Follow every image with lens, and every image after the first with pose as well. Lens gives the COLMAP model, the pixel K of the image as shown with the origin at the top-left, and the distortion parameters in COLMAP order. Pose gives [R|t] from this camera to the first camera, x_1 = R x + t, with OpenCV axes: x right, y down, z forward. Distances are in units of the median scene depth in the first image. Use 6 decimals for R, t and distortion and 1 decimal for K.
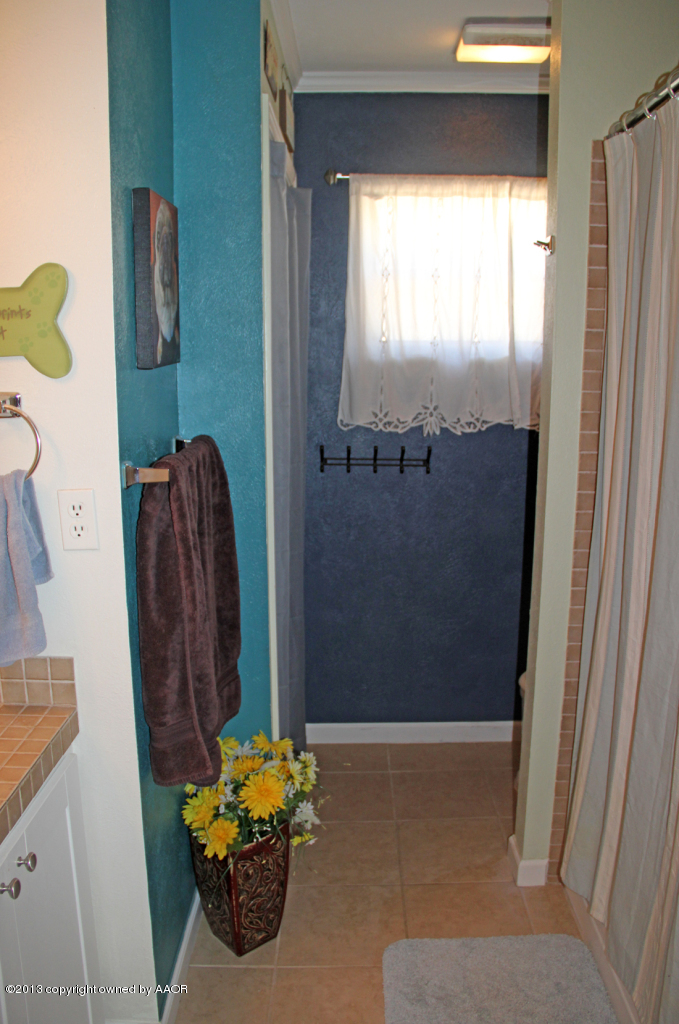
lens RADIAL K [[824.0, 0, 339.5], [0, 824.0, 512.0], [0, 0, 1]] dist [-0.167842, 0.113594]
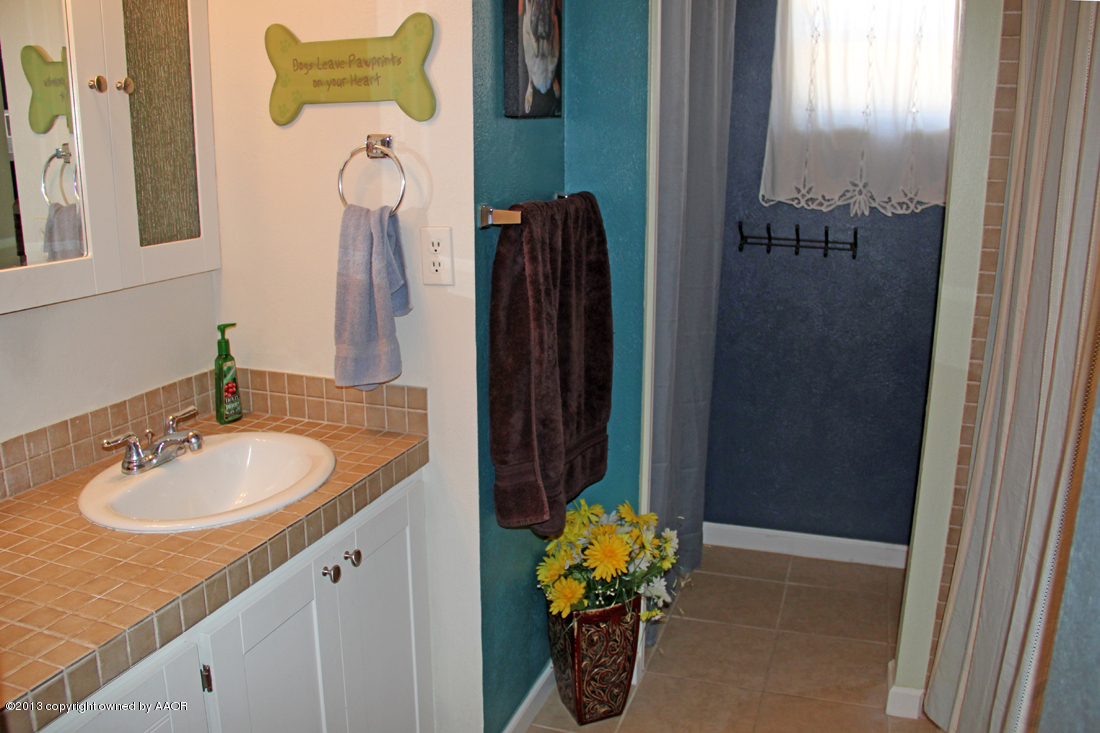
lens RADIAL K [[923.3, 0, 550.0], [0, 923.3, 366.5], [0, 0, 1]] dist [-0.171521, 0.141432]
pose [[0.941613, 0.091100, -0.324139, 0.172808], [-0.077784, 0.995516, 0.053835, 0.060379], [0.327589, -0.025479, 0.944477, -0.074481]]
